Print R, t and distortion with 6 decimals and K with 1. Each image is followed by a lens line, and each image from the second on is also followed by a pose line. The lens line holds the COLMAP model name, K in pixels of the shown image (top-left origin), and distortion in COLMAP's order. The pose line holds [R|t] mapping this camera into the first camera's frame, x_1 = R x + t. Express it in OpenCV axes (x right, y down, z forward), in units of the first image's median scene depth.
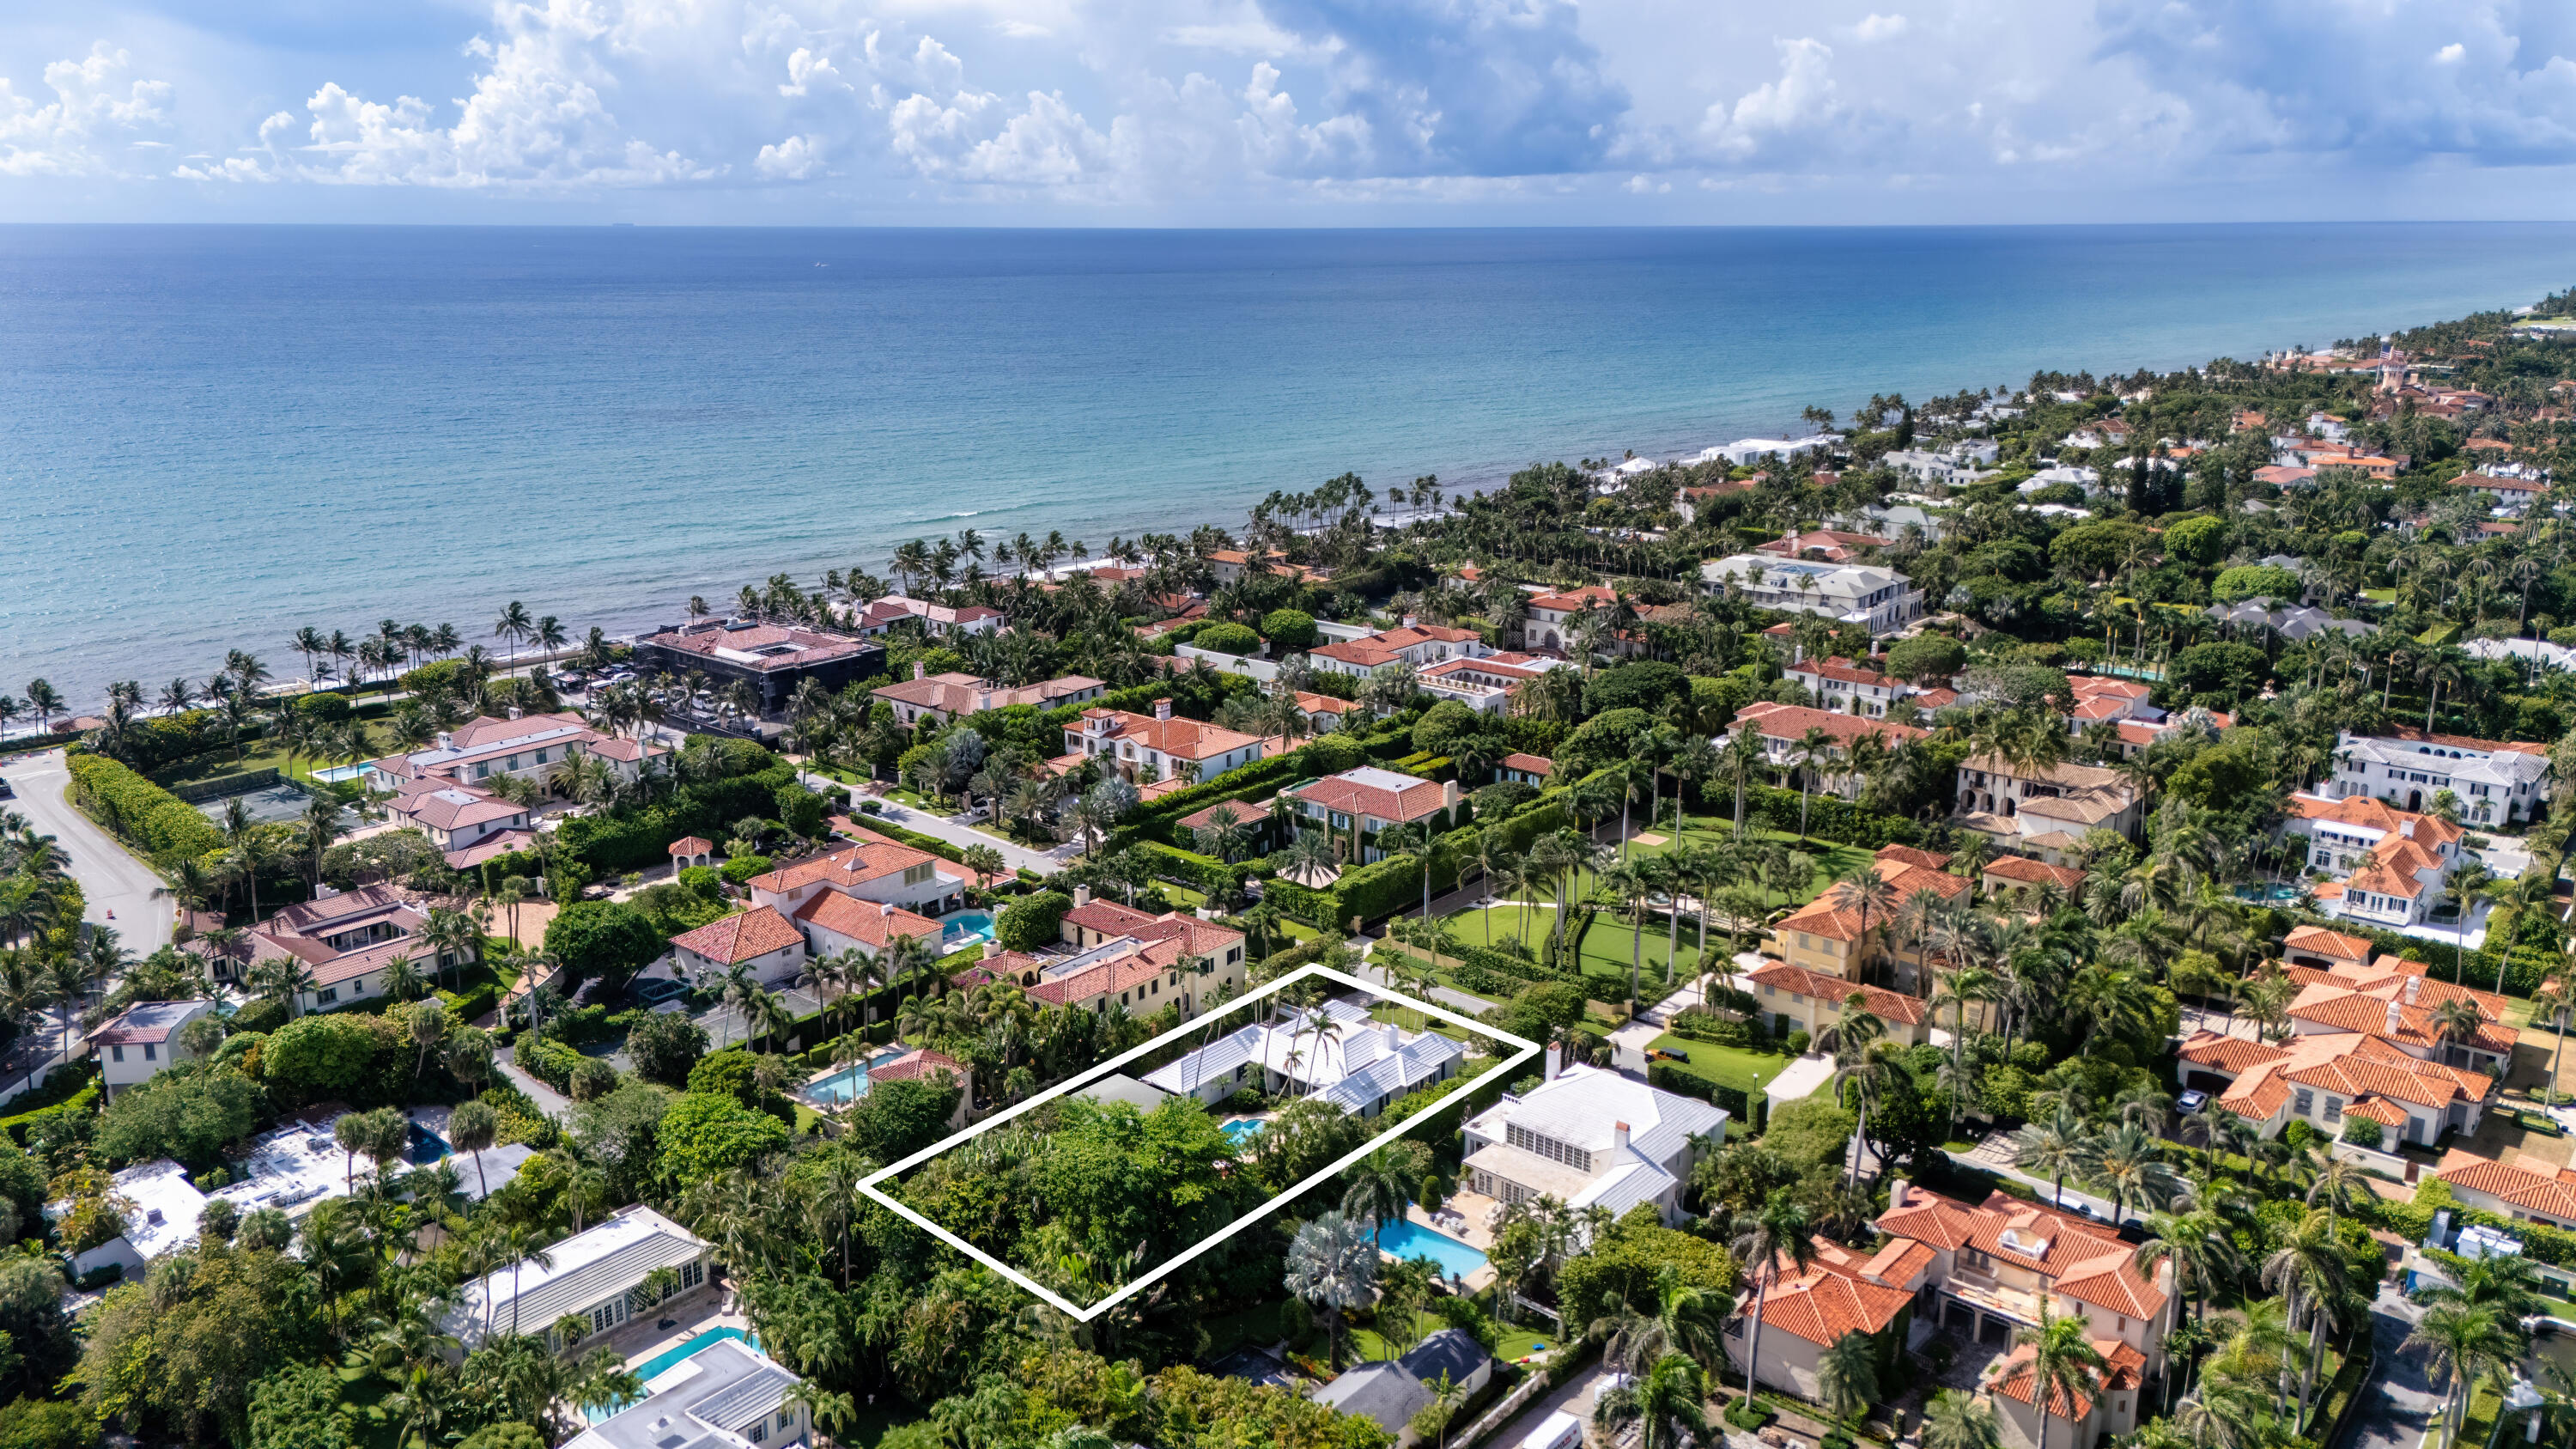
lens RADIAL K [[1875.3, 0, 1284.1], [0, 1875.3, 716.6], [0, 0, 1]] dist [0.057055, -0.047988]
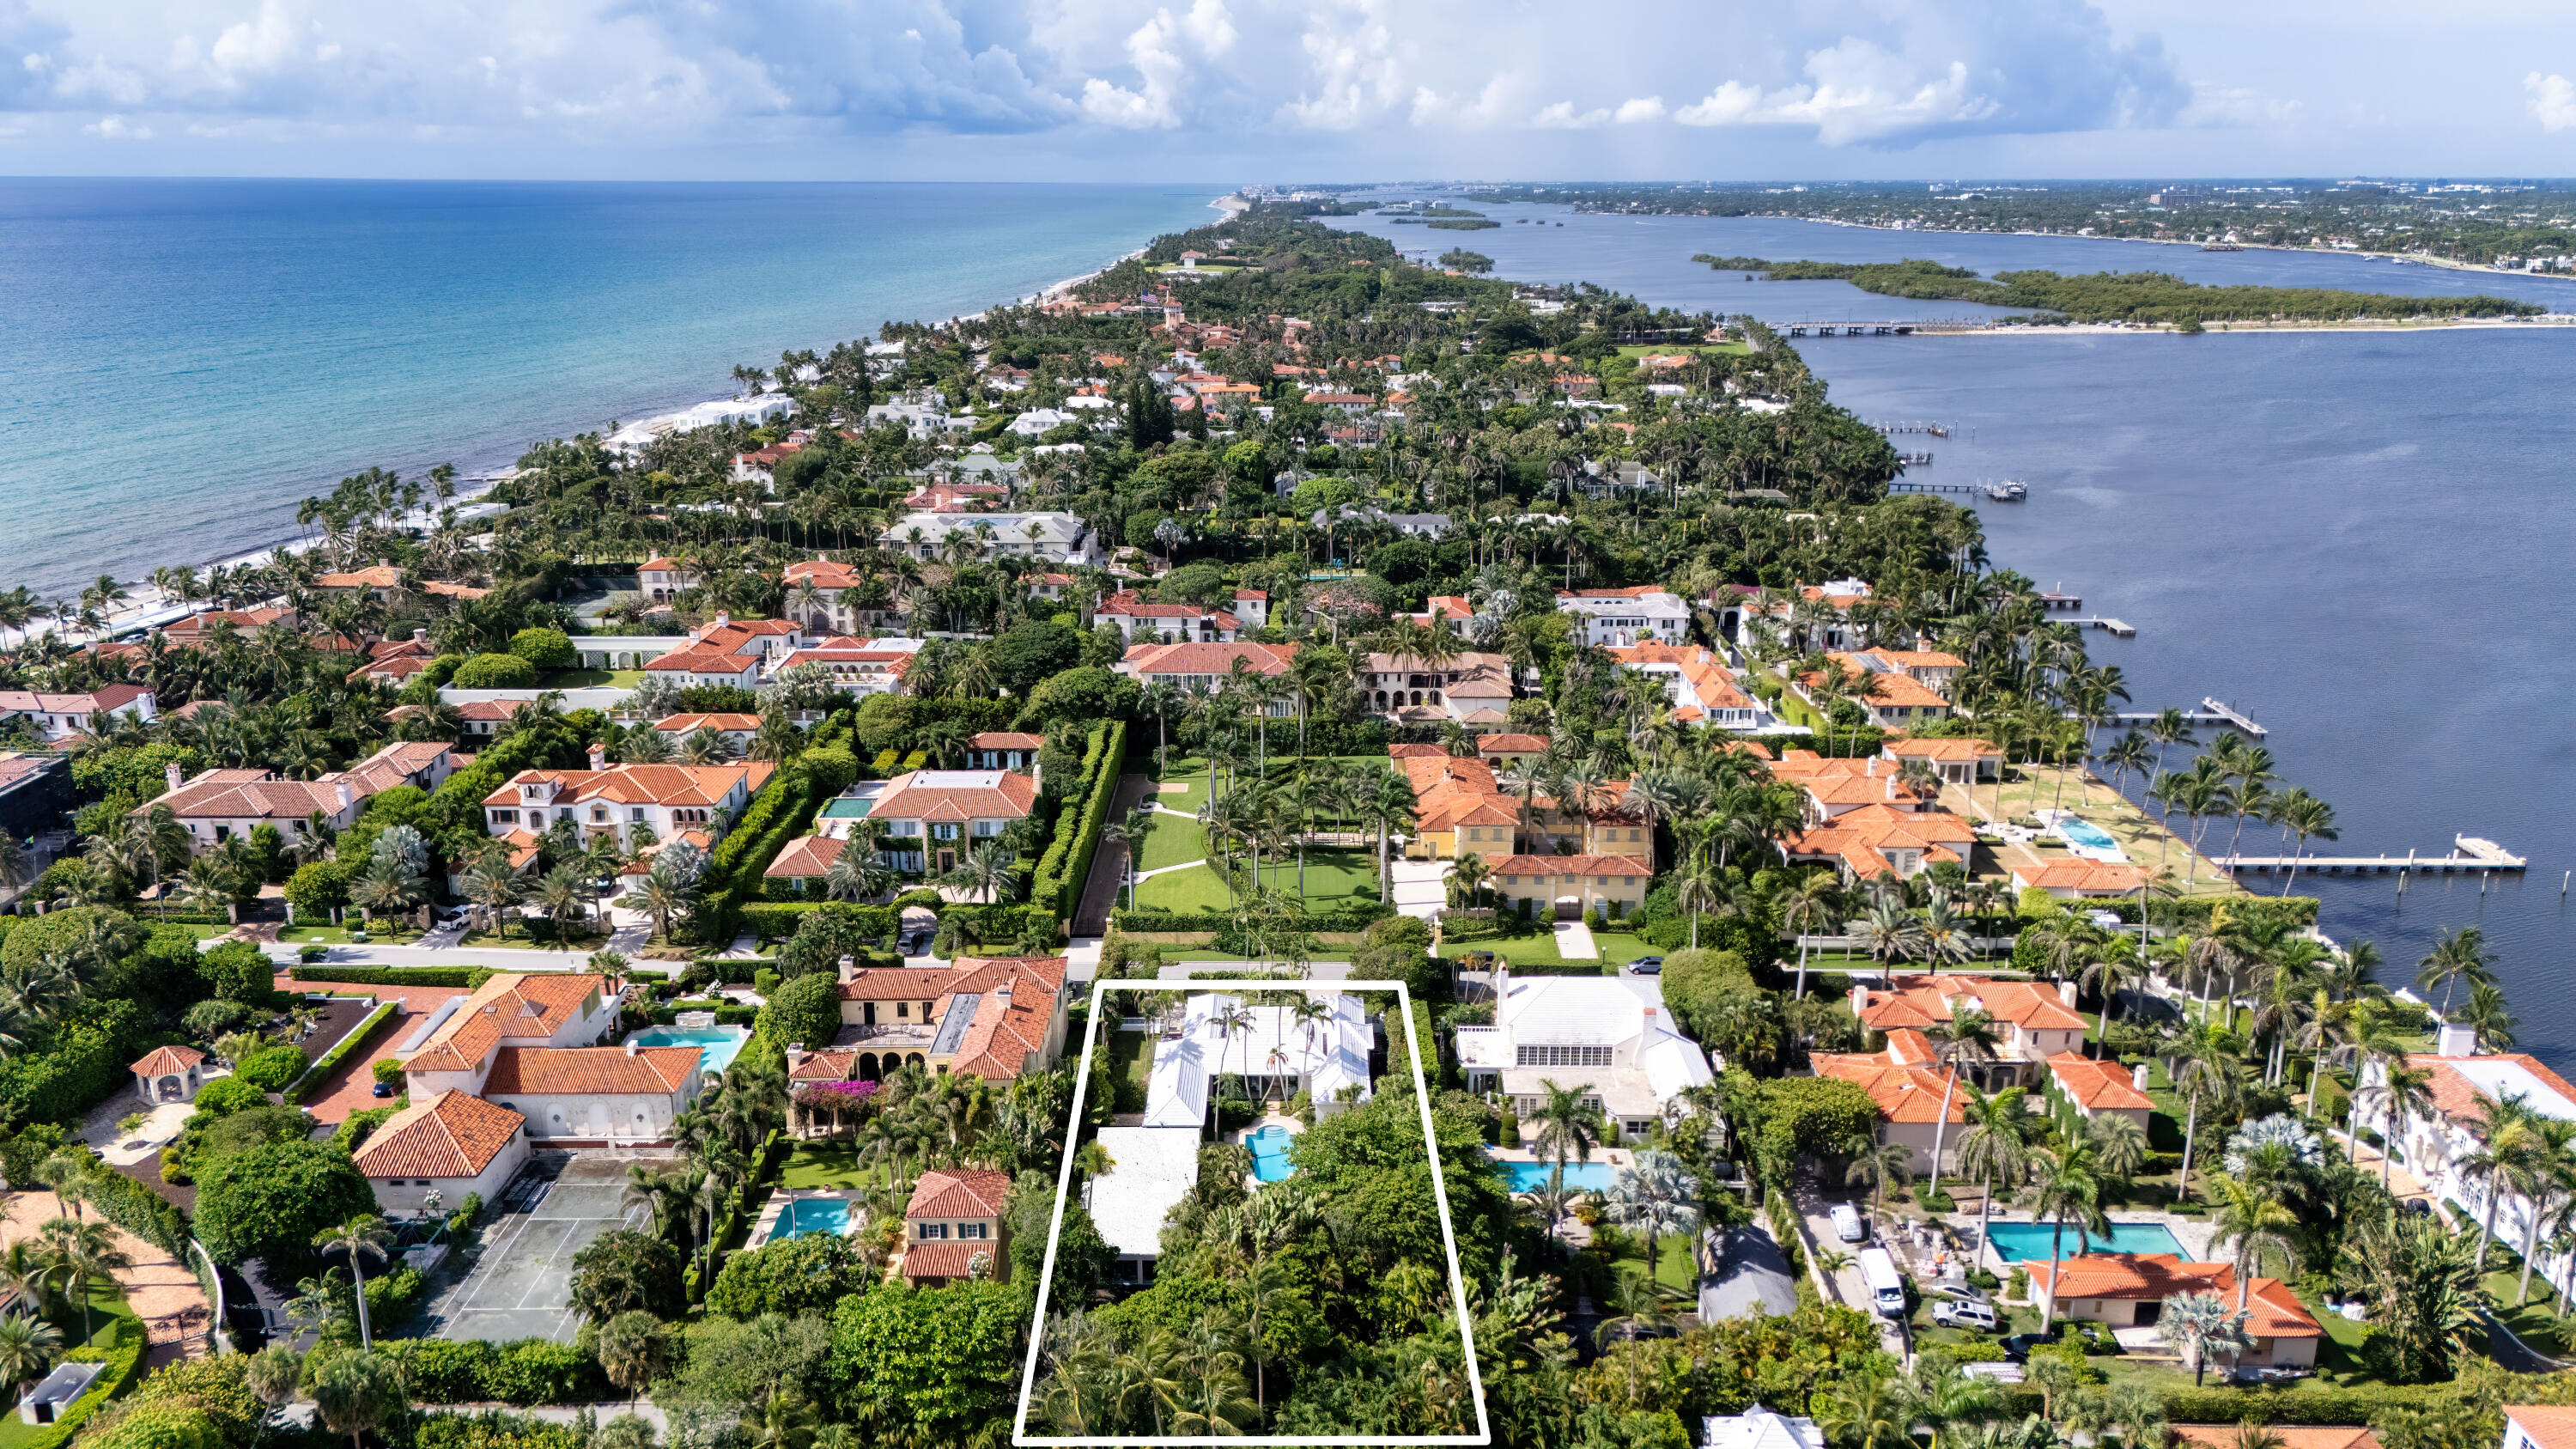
lens RADIAL K [[1875.3, 0, 1285.5], [0, 1875.3, 726.2], [0, 0, 1]] dist [0.057055, -0.047988]
pose [[0.760140, -0.176334, 0.625374, -0.382050], [0.159603, 0.983655, 0.083360, -0.041990], [-0.629852, 0.036446, 0.775860, 0.170418]]
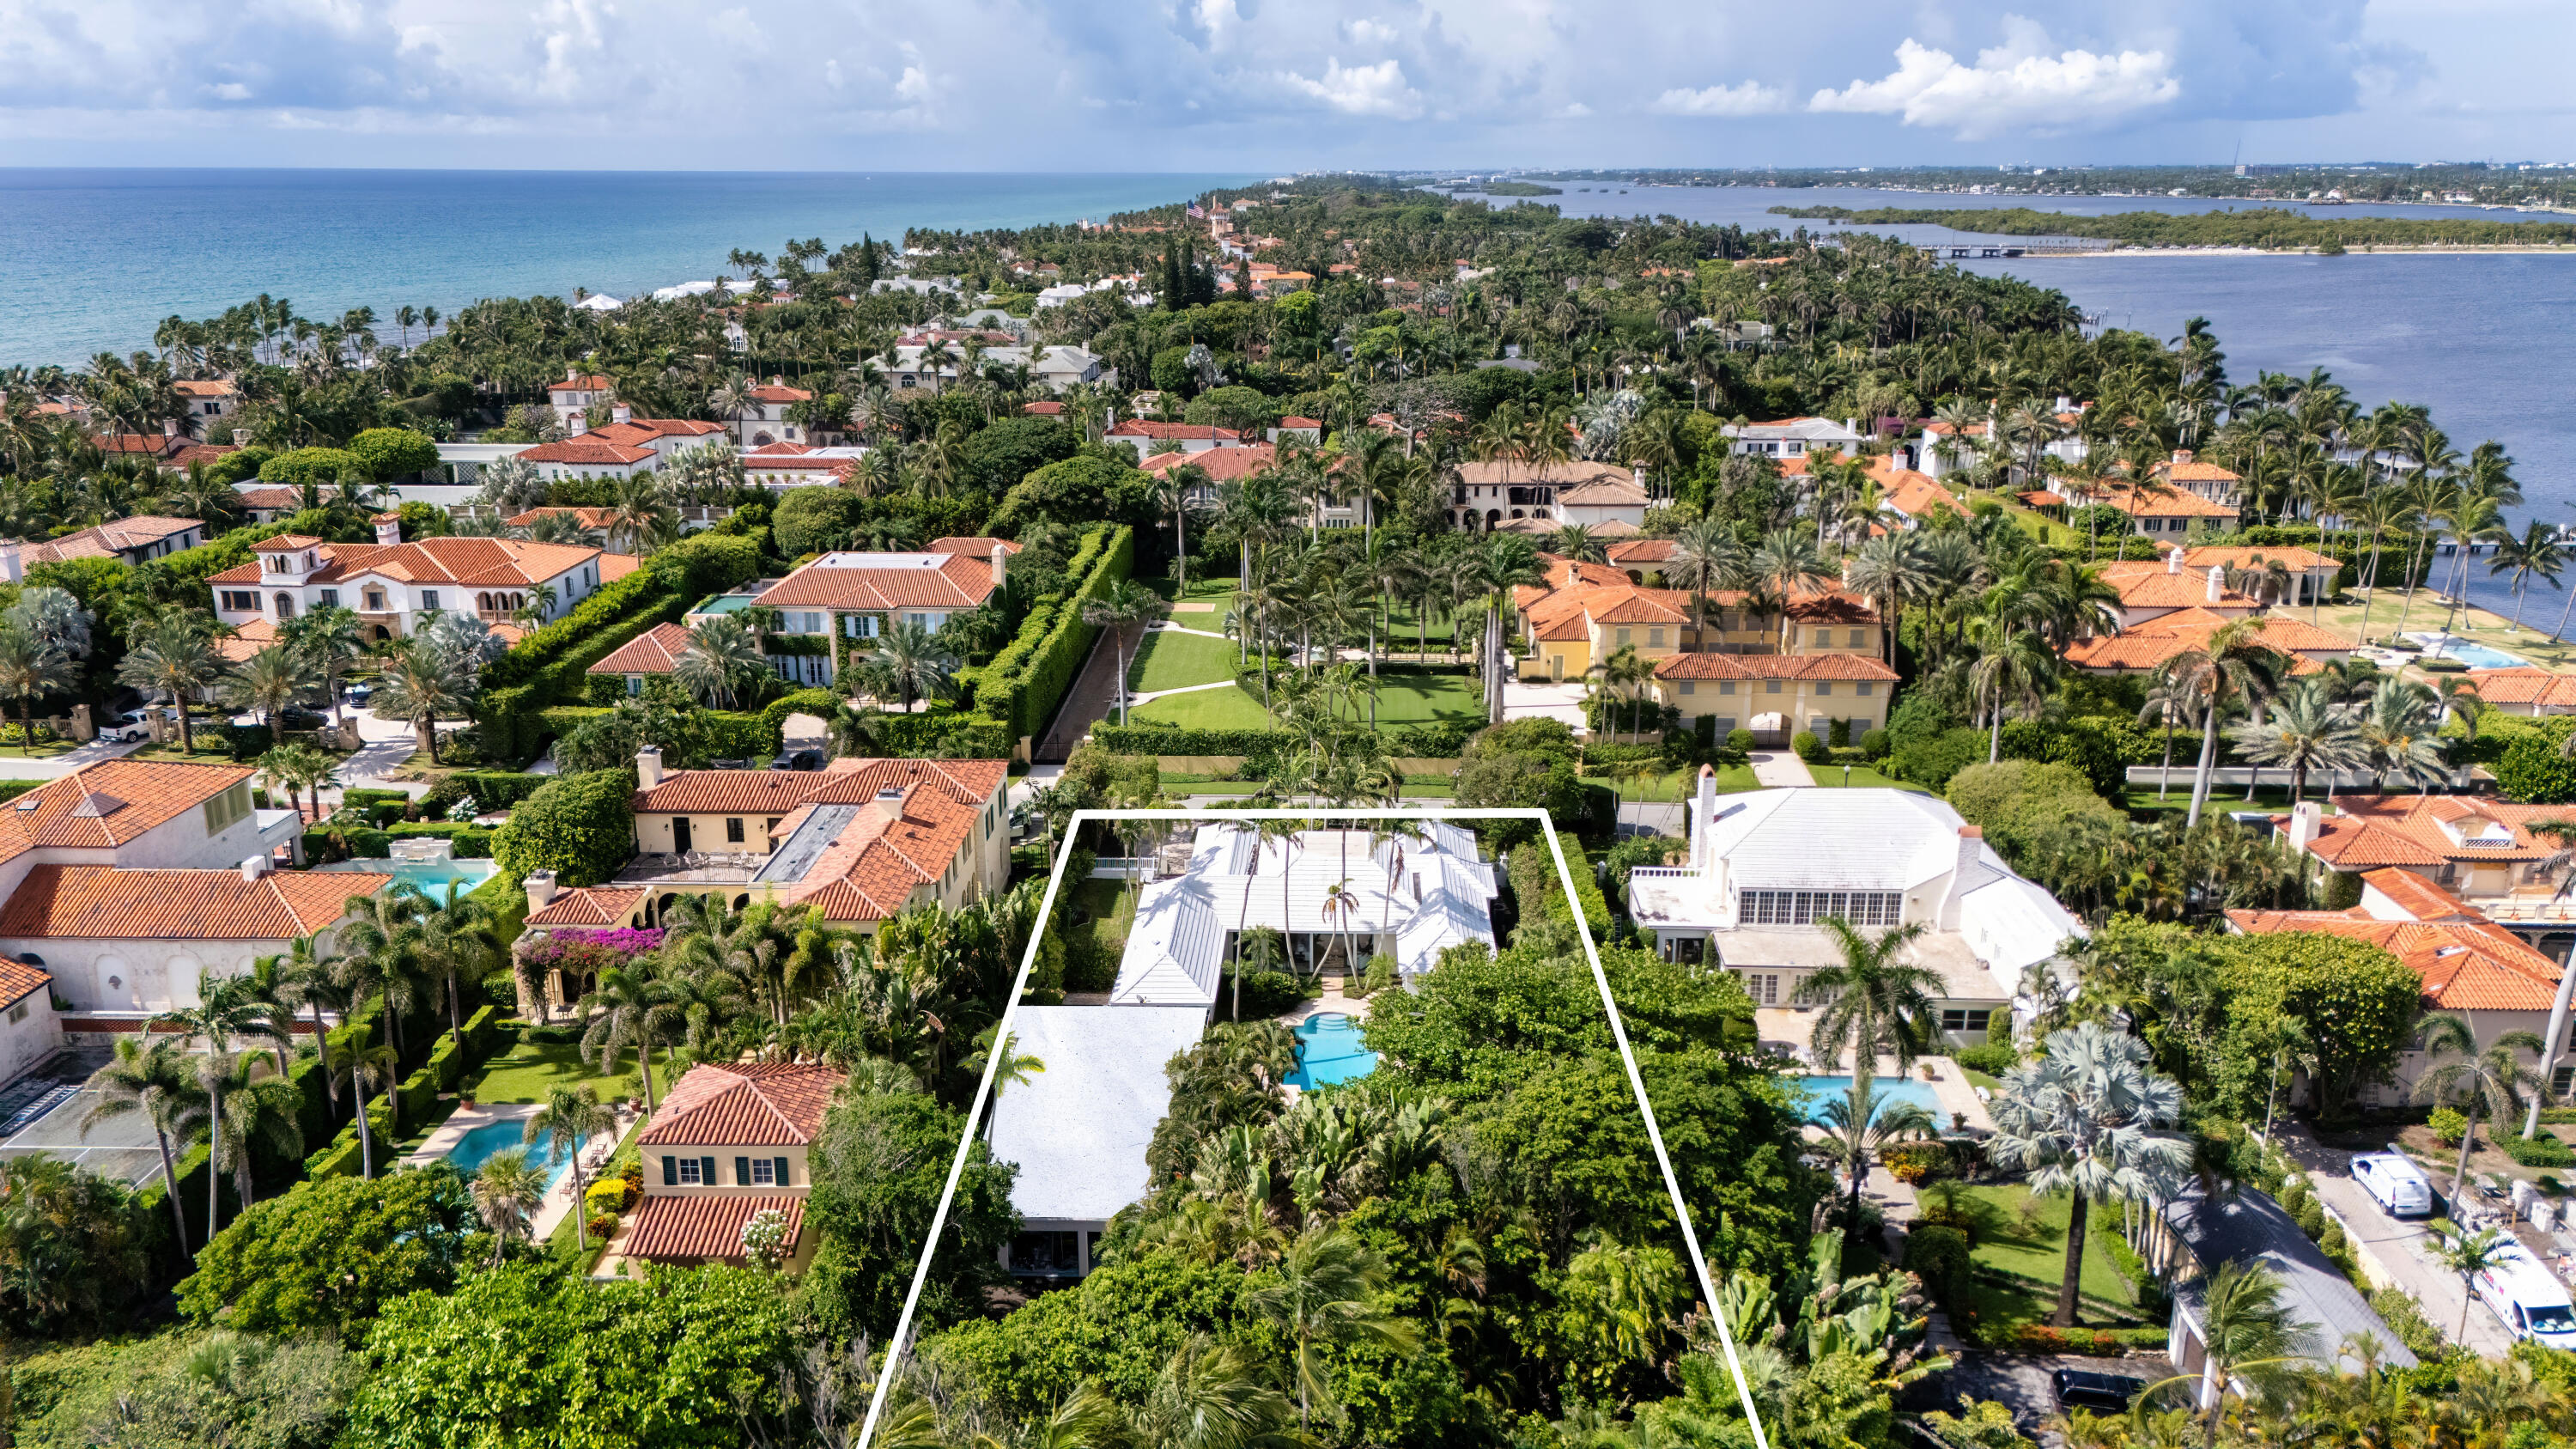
lens RADIAL K [[1875.3, 0, 1285.4], [0, 1875.3, 725.9], [0, 0, 1]] dist [0.057055, -0.047988]
pose [[0.778053, -0.173455, 0.603778, -0.234072], [0.155624, 0.984386, 0.082253, 0.055454], [-0.608618, 0.029965, 0.792898, 0.379629]]
